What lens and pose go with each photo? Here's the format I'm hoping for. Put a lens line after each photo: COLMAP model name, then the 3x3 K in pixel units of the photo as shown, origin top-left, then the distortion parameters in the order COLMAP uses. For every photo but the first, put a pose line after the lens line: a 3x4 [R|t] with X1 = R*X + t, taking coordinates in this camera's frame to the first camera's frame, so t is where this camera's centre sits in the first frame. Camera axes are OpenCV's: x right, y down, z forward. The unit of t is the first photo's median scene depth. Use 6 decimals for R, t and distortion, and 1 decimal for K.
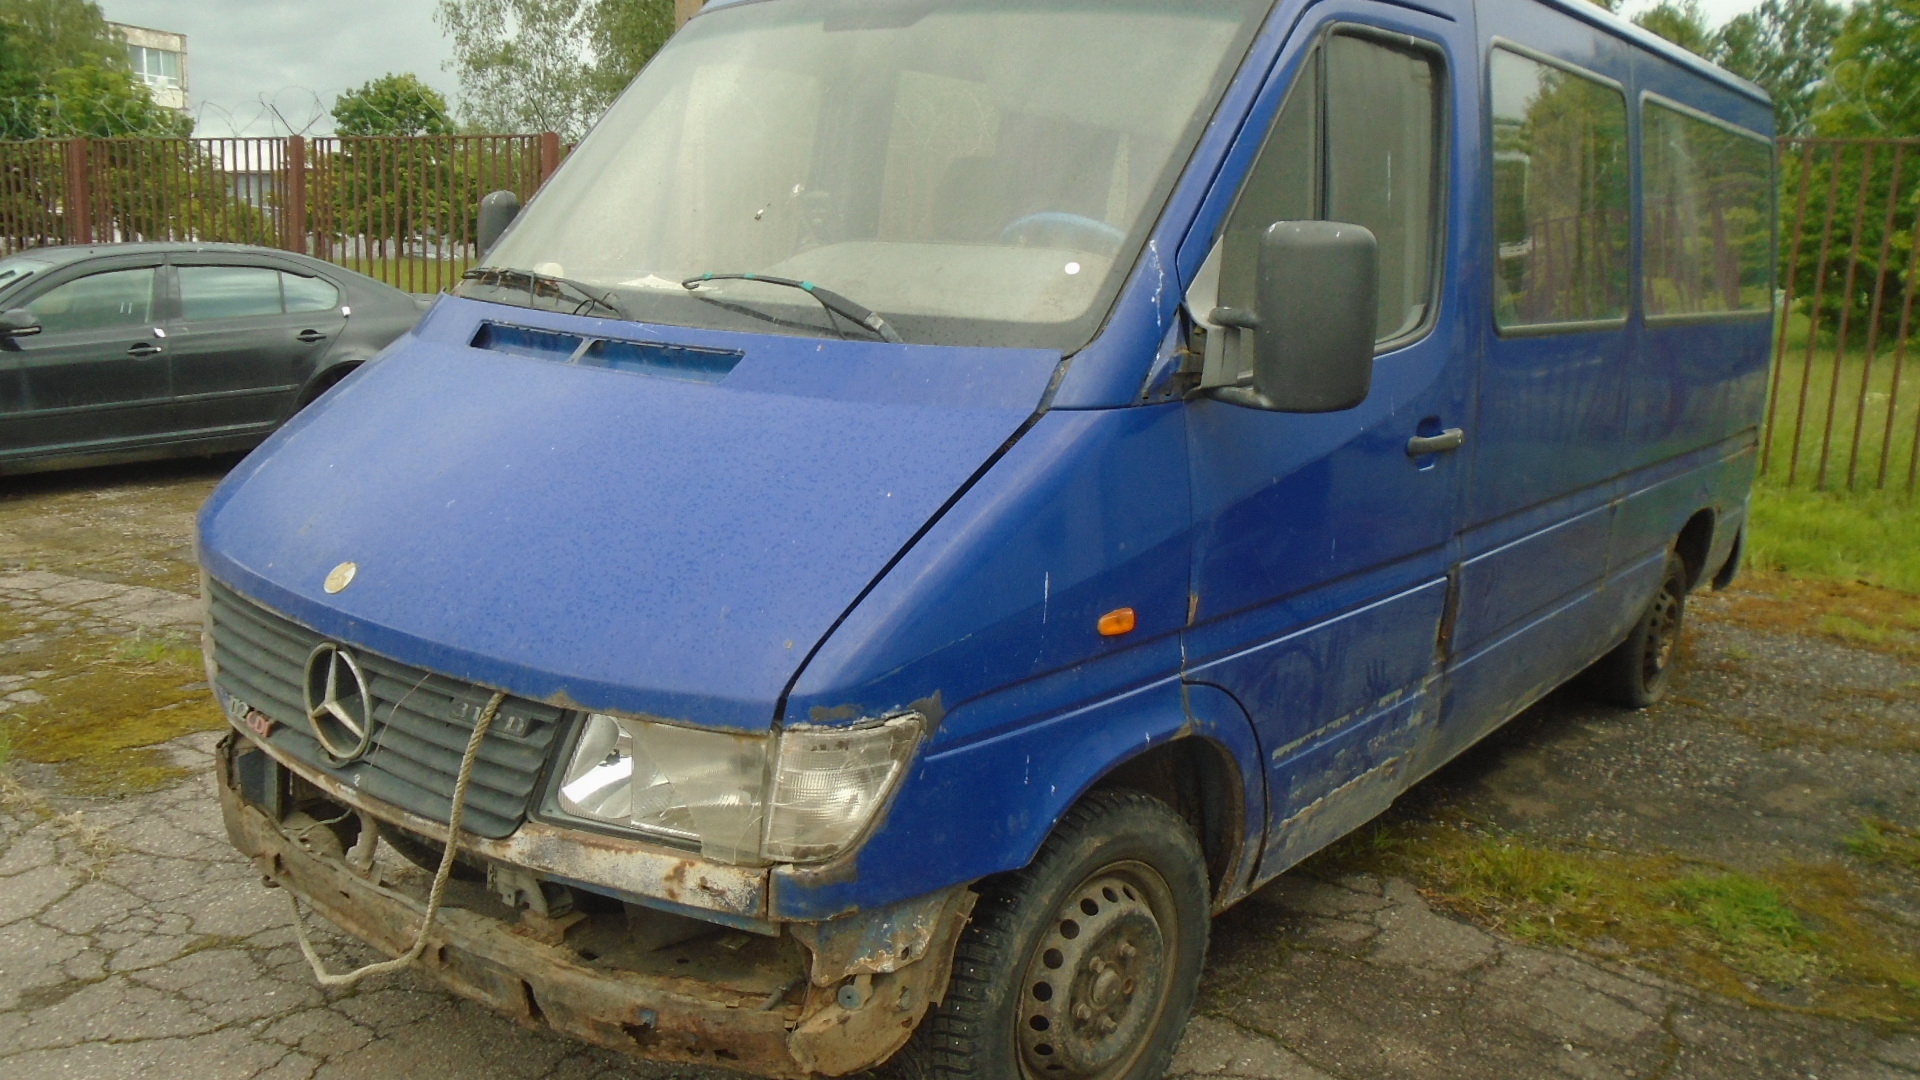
lens RADIAL K [[1456.9, 0, 952.5], [0, 1456.9, 556.1], [0, 0, 1]] dist [-0.026020, 0.003150]
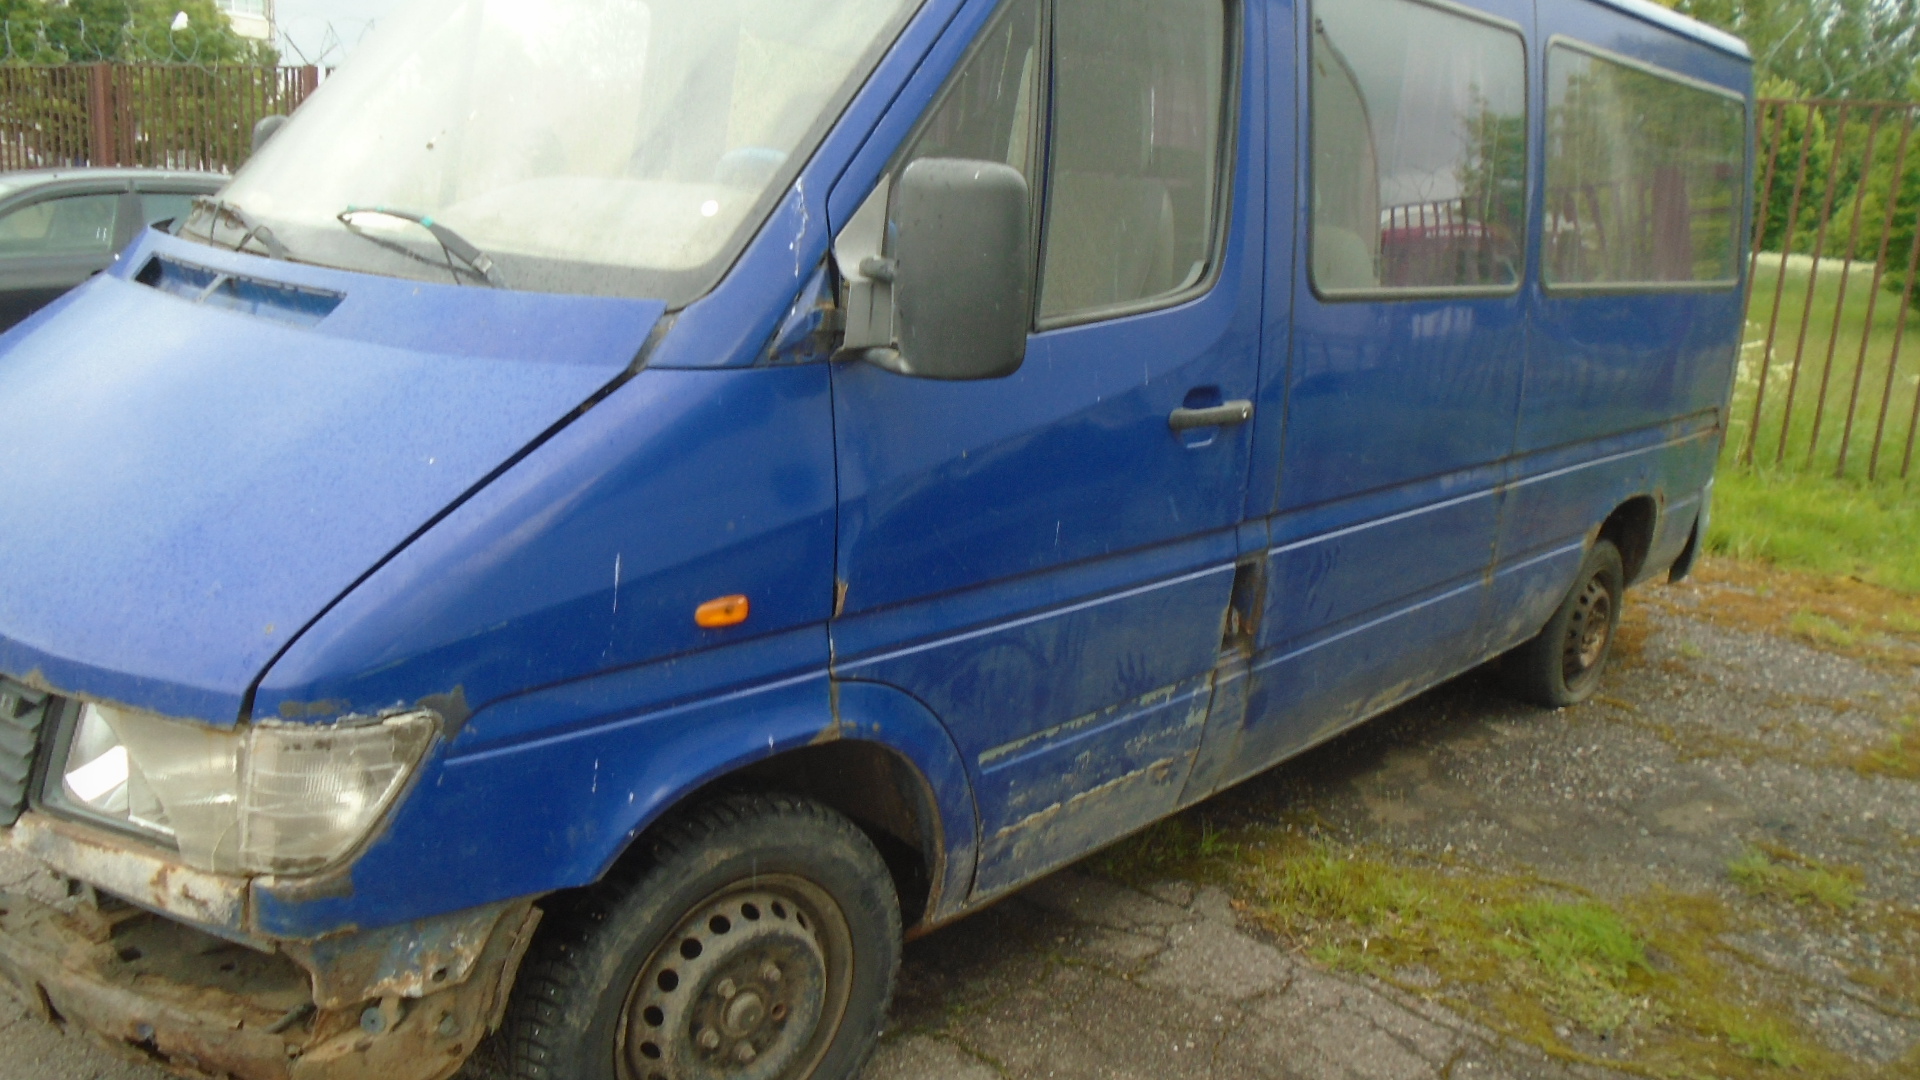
lens RADIAL K [[1456.9, 0, 962.9], [0, 1456.9, 558.1], [0, 0, 1]] dist [-0.026020, 0.003150]
pose [[0.998381, 0.036661, -0.043482, 0.236540], [-0.035152, 0.998770, 0.034977, -0.018639], [0.044711, -0.033392, 0.998442, 0.101502]]
